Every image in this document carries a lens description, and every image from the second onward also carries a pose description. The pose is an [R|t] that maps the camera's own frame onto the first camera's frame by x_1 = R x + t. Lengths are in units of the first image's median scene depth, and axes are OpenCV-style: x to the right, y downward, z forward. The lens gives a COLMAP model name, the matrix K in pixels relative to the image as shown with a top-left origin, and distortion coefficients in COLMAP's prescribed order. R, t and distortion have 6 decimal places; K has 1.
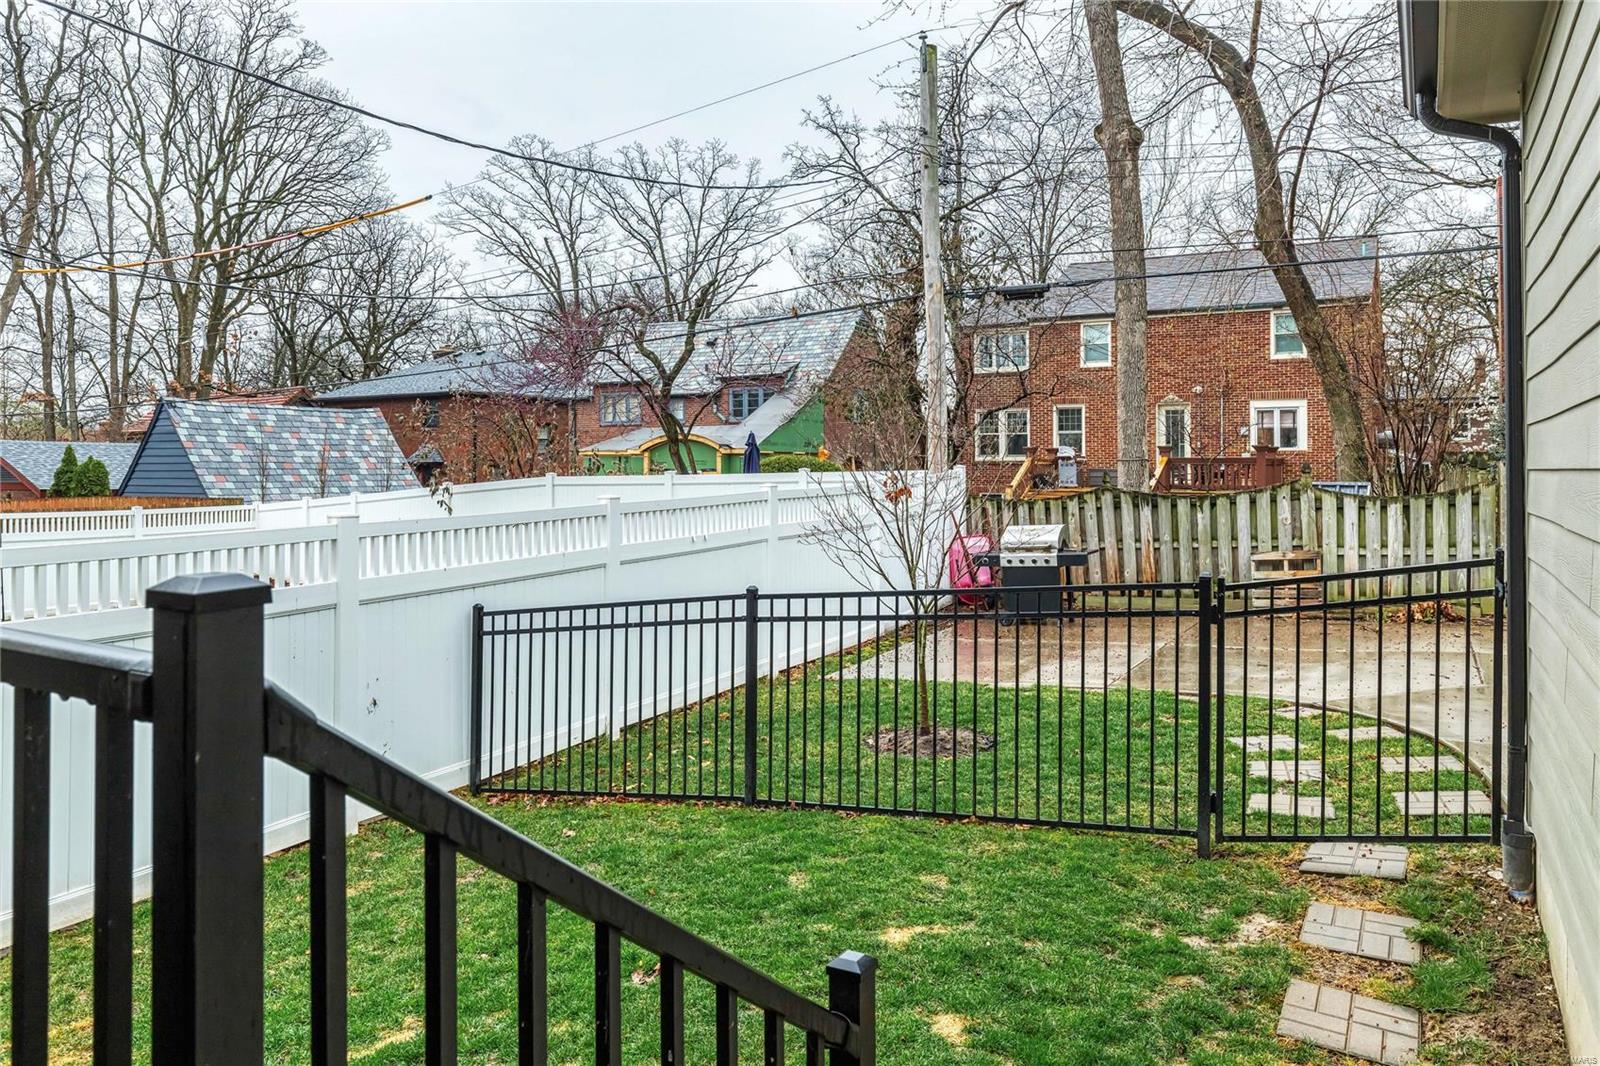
lens RADIAL K [[1111.1, 0, 801.7], [0, 1111.1, 447.0], [0, 0, 1]] dist [0.008133, 0.001609]
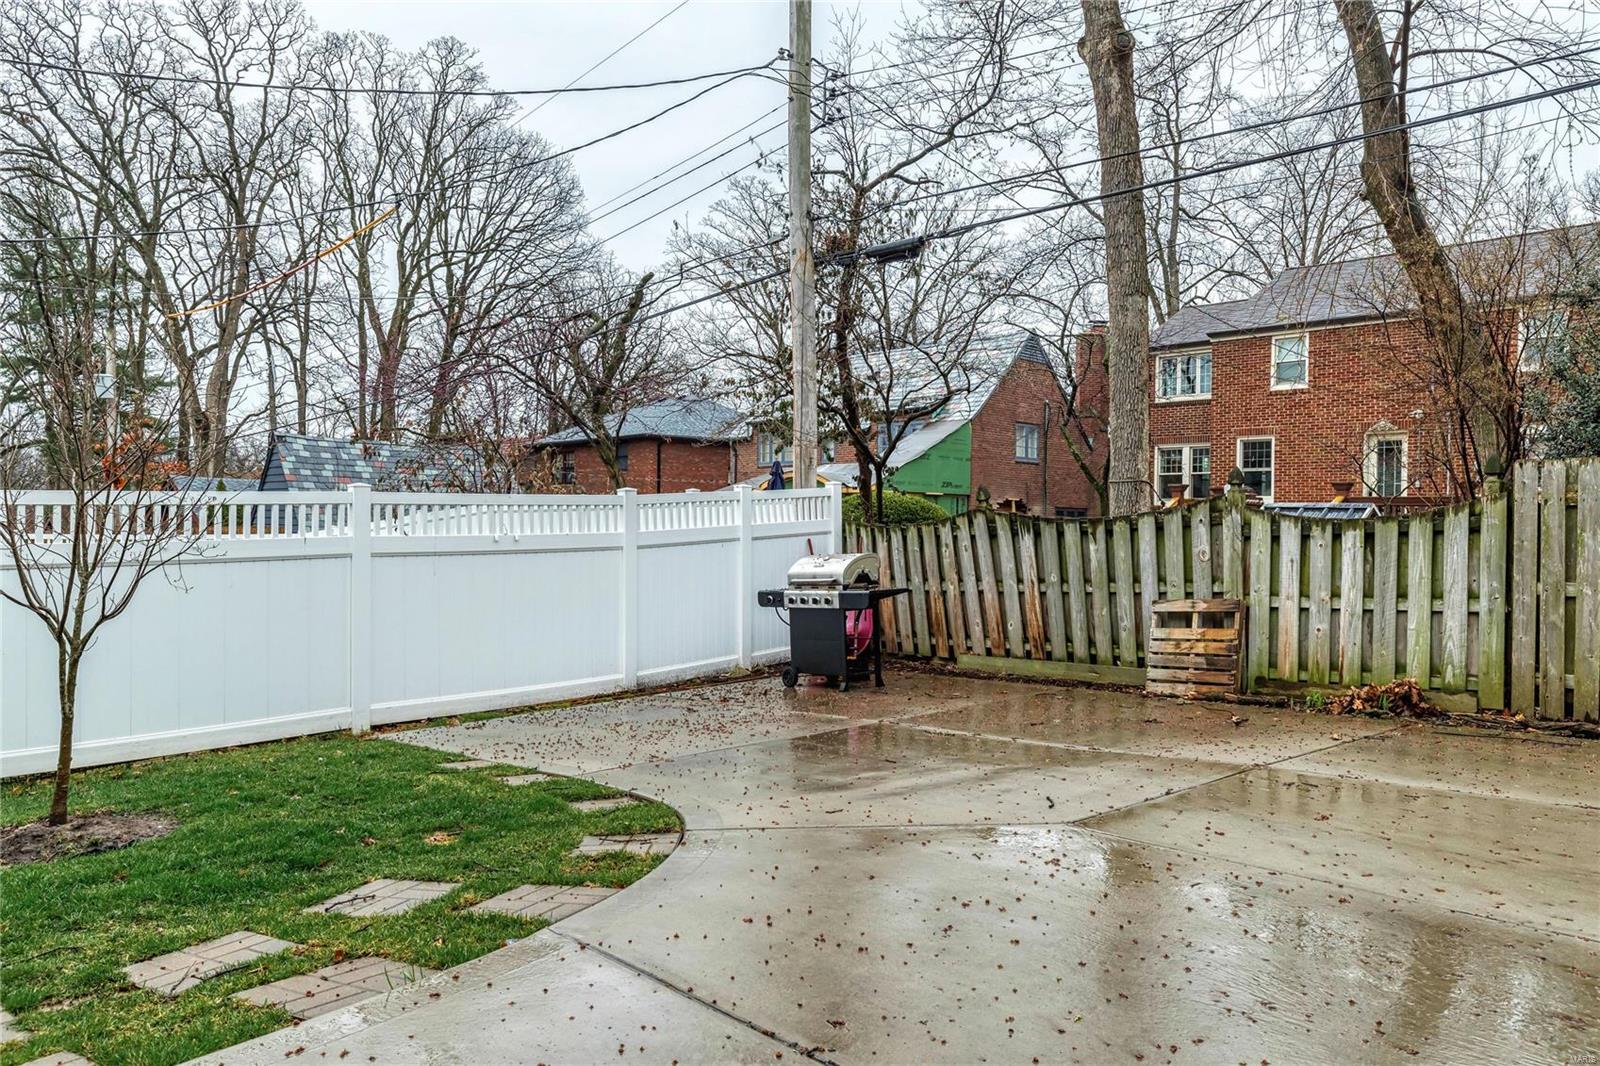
lens RADIAL K [[1119.0, 0, 800.0], [0, 1119.0, 533.0], [0, 0, 1]] dist [0.006436, 0.002137]
pose [[0.958591, 0.014656, -0.284410, 0.383094], [-0.007478, 0.999626, 0.026310, 0.035318], [0.284689, -0.023093, 0.958342, 0.264544]]
